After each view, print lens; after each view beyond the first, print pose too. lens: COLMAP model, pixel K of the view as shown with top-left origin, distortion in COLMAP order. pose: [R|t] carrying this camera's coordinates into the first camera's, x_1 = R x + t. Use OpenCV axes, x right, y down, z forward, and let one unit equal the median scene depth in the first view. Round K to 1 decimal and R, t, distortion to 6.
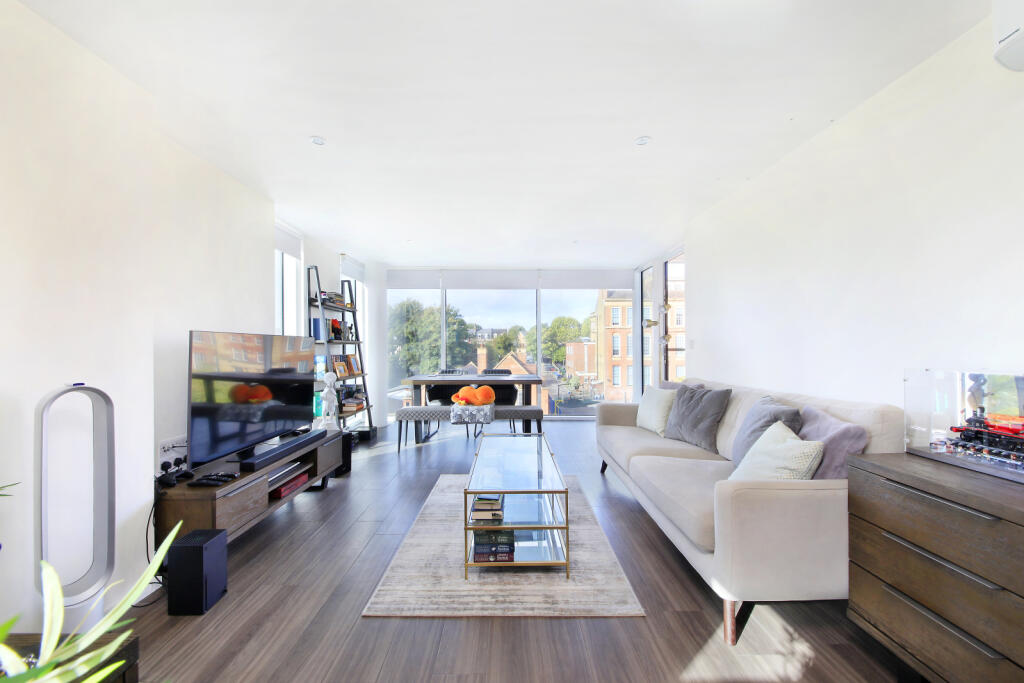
lens RADIAL K [[373.8, 0, 506.8], [0, 373.8, 343.4], [0, 0, 1]] dist [0.001126, 0.000001]
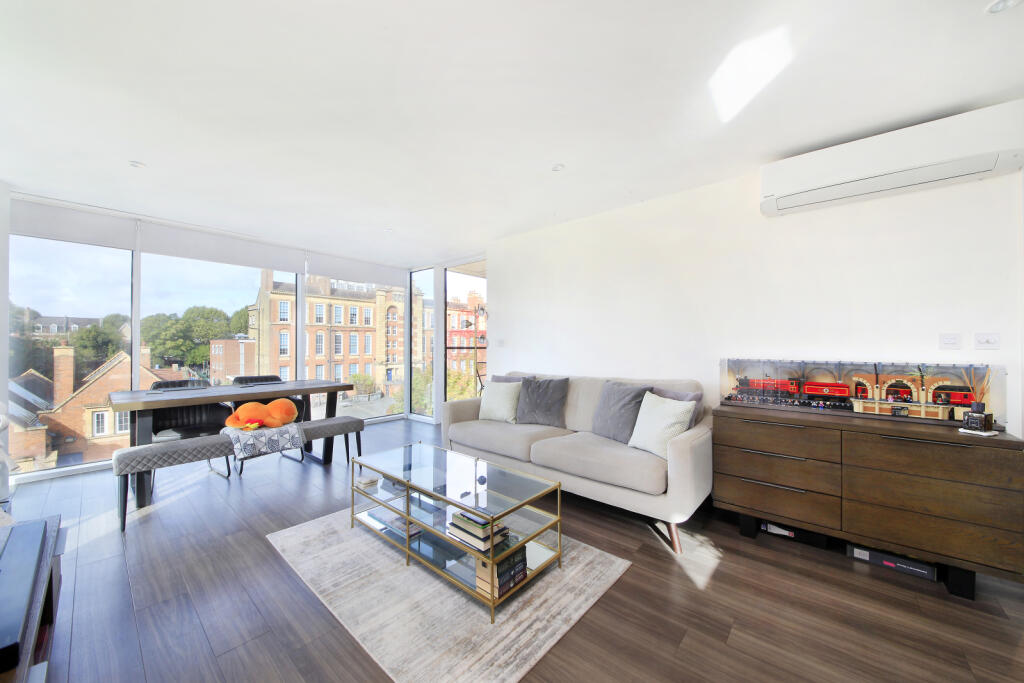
lens RADIAL K [[373.8, 0, 506.8], [0, 373.8, 343.4], [0, 0, 1]] dist [0.001126, 0.000001]
pose [[0.668844, 0.000906, 0.743403, -0.314068], [-0.004746, 0.999984, 0.003052, 0.000061], [-0.743388, -0.005569, 0.668837, 0.184385]]
